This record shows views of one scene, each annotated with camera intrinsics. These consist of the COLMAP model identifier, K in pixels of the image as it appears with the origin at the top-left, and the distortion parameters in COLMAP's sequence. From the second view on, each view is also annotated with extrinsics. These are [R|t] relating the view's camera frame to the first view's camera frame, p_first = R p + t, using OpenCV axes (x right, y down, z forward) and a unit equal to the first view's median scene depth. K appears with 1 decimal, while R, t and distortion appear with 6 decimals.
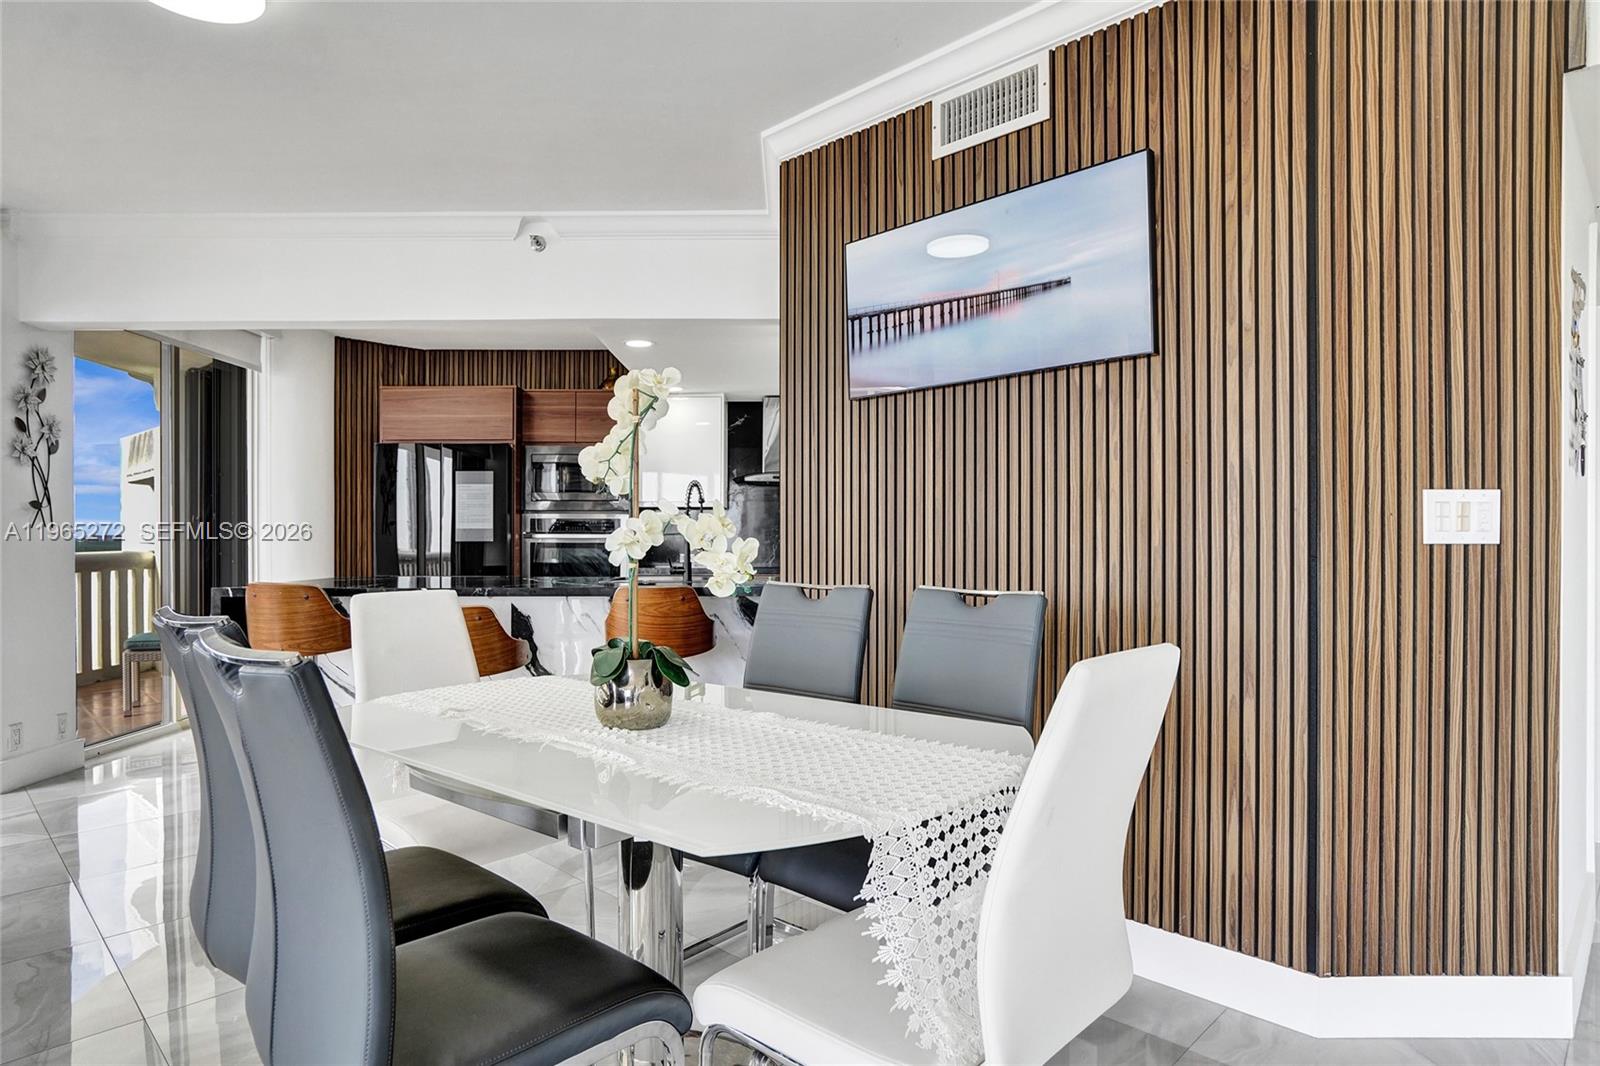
lens RADIAL K [[900.5, 0, 798.5], [0, 900.5, 550.1], [0, 0, 1]] dist [-0.021714, 0.002555]
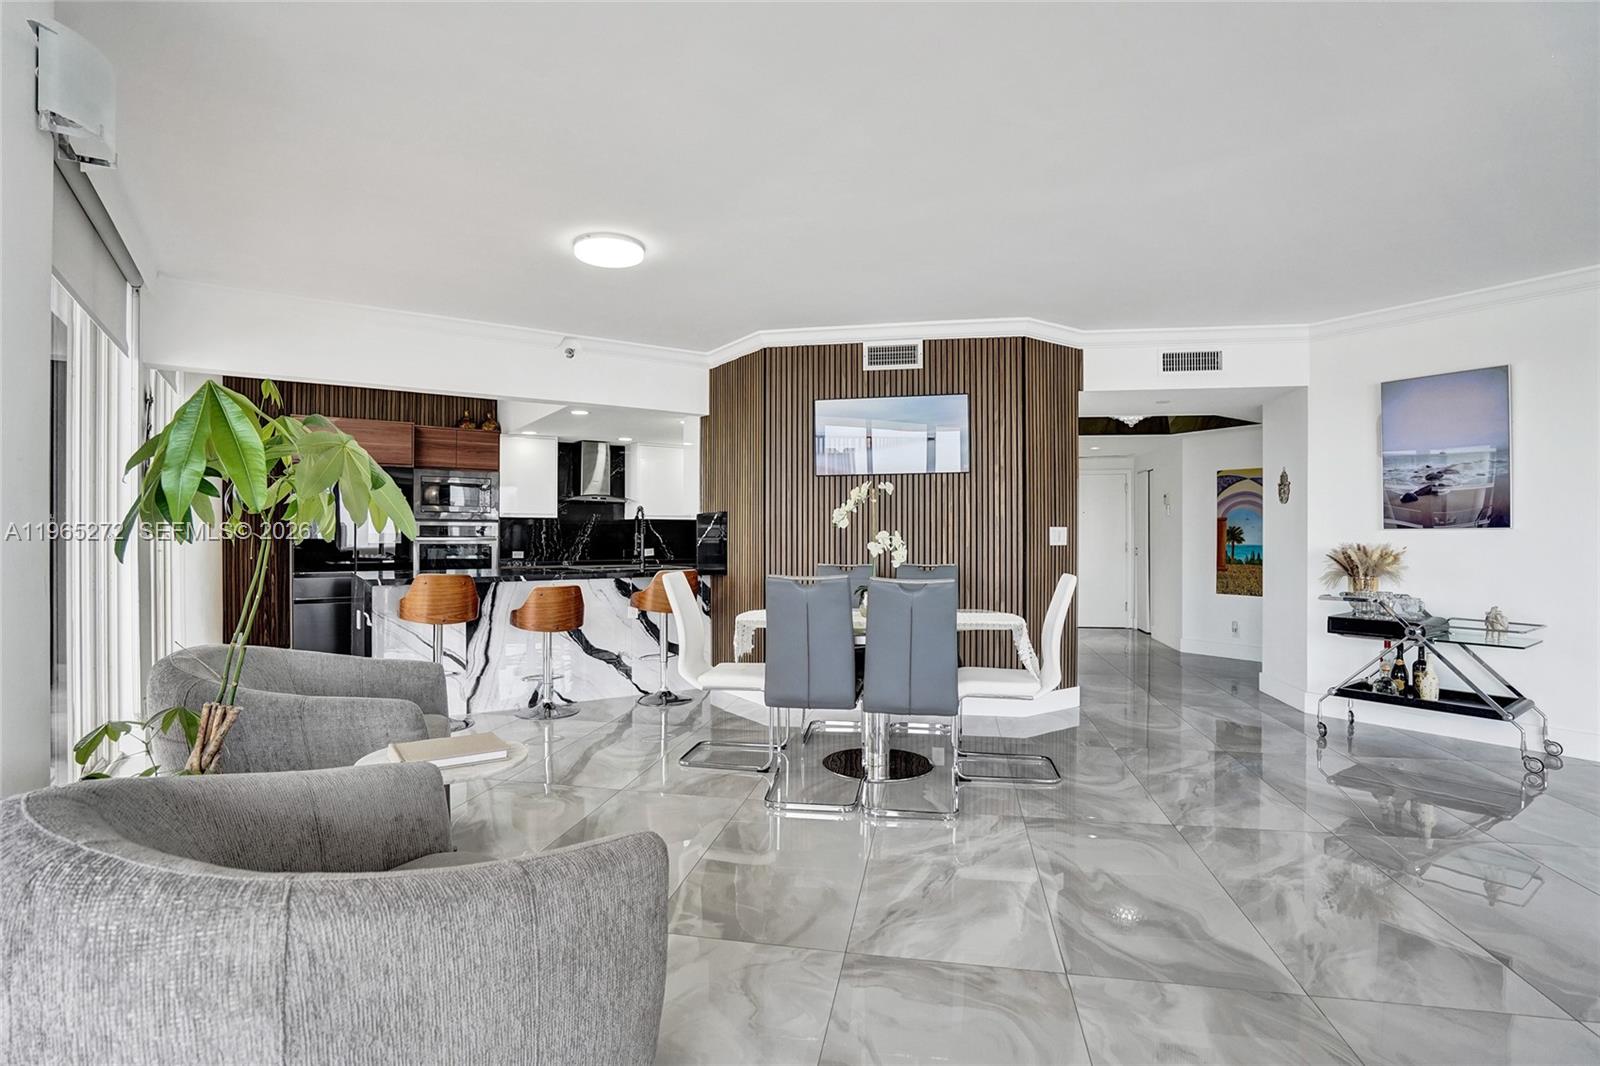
lens RADIAL K [[756.8, 0, 797.0], [0, 756.8, 538.2], [0, 0, 1]] dist [-0.045151, 0.000466]
pose [[0.829953, -0.003085, 0.557825, -1.013714], [0.006703, 0.999968, -0.004443, -0.018917], [-0.557793, 0.007427, 0.829947, -0.437745]]
